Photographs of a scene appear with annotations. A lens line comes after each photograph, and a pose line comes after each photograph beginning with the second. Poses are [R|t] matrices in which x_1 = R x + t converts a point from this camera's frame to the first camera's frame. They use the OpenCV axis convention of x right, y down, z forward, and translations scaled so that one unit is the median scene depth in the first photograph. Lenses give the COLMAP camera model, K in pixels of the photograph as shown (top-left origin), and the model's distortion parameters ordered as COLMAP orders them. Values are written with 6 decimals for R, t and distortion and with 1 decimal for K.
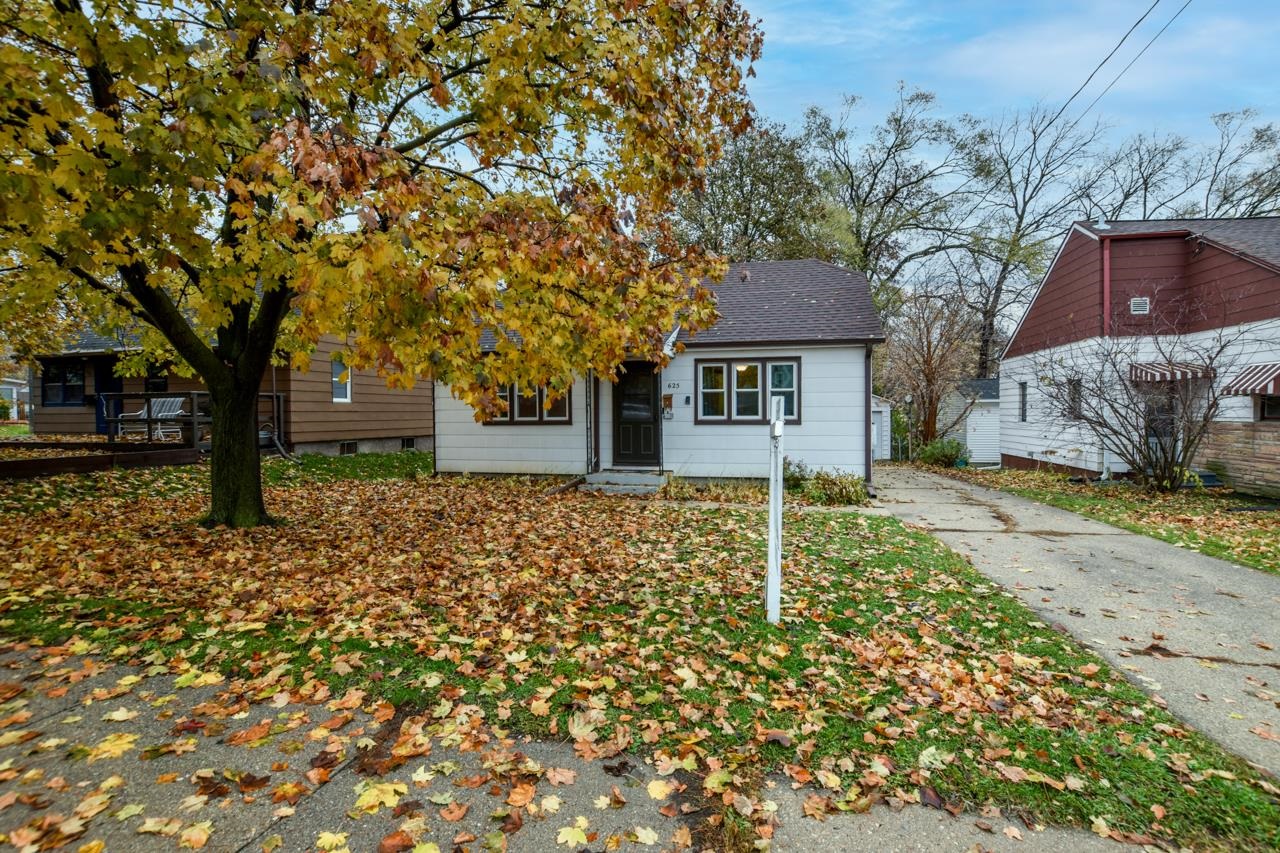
lens RADIAL K [[581.8, 0, 645.8], [0, 581.8, 426.0], [0, 0, 1]] dist [-0.029302, 0.000499]
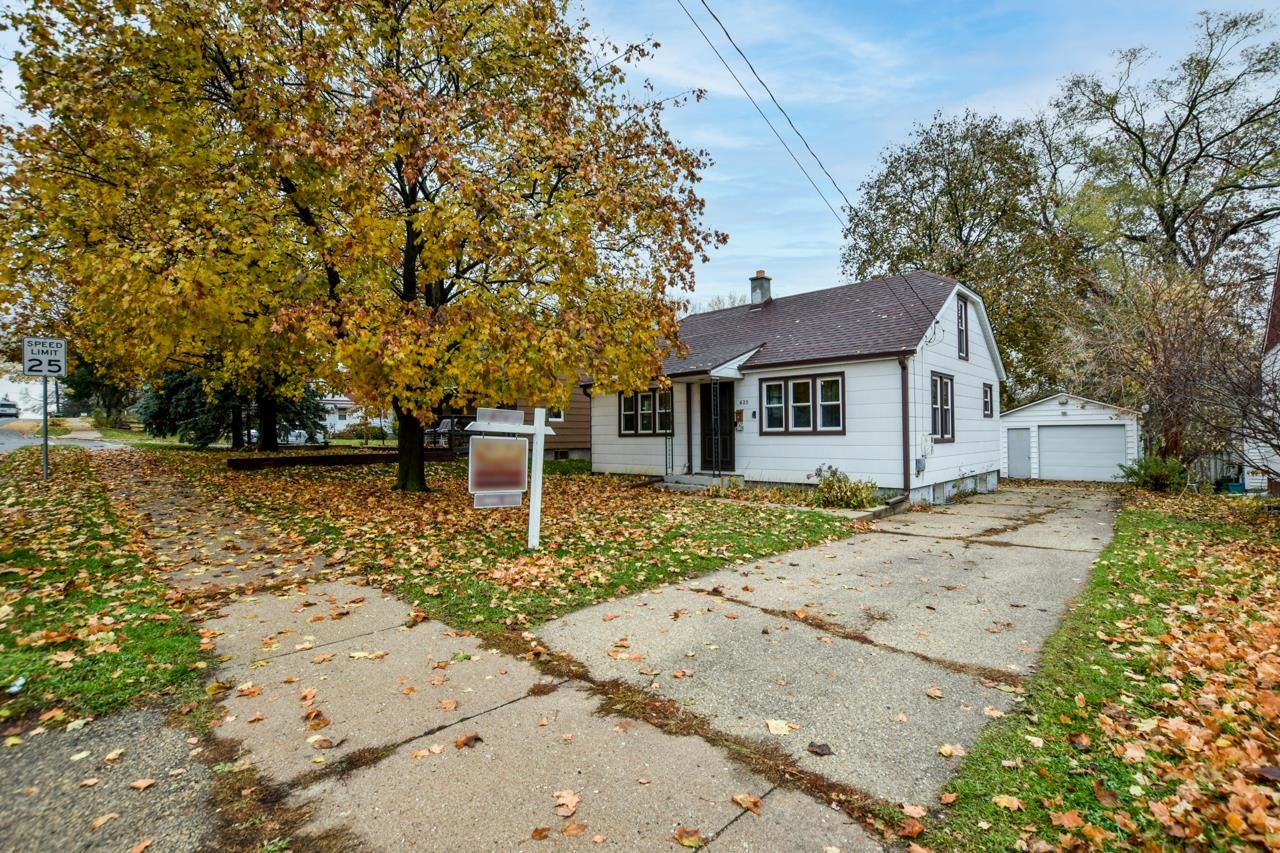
lens RADIAL K [[567.8, 0, 654.6], [0, 567.8, 427.7], [0, 0, 1]] dist [-0.026759, 0.000561]
pose [[0.869208, -0.009123, -0.494363, 0.452420], [-0.006573, 0.999528, -0.030004, 0.016571], [0.494404, 0.029329, 0.868738, -0.073357]]
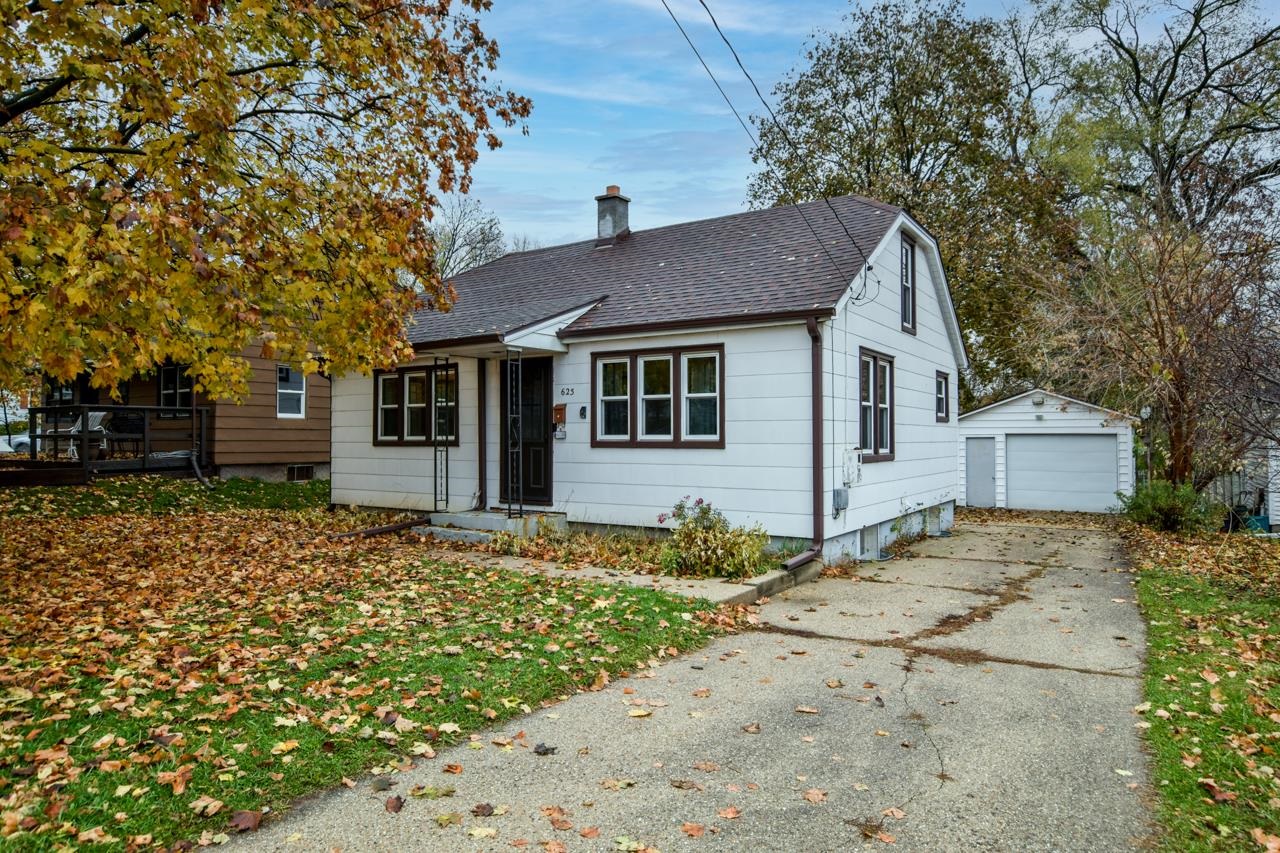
lens RADIAL K [[773.3, 0, 645.0], [0, 773.3, 428.8], [0, 0, 1]] dist [-0.019018, 0.001183]
pose [[0.940917, 0.002070, -0.338631, 0.450885], [-0.013746, 0.999391, -0.032085, 0.003951], [0.338358, 0.034844, 0.940372, 0.154747]]
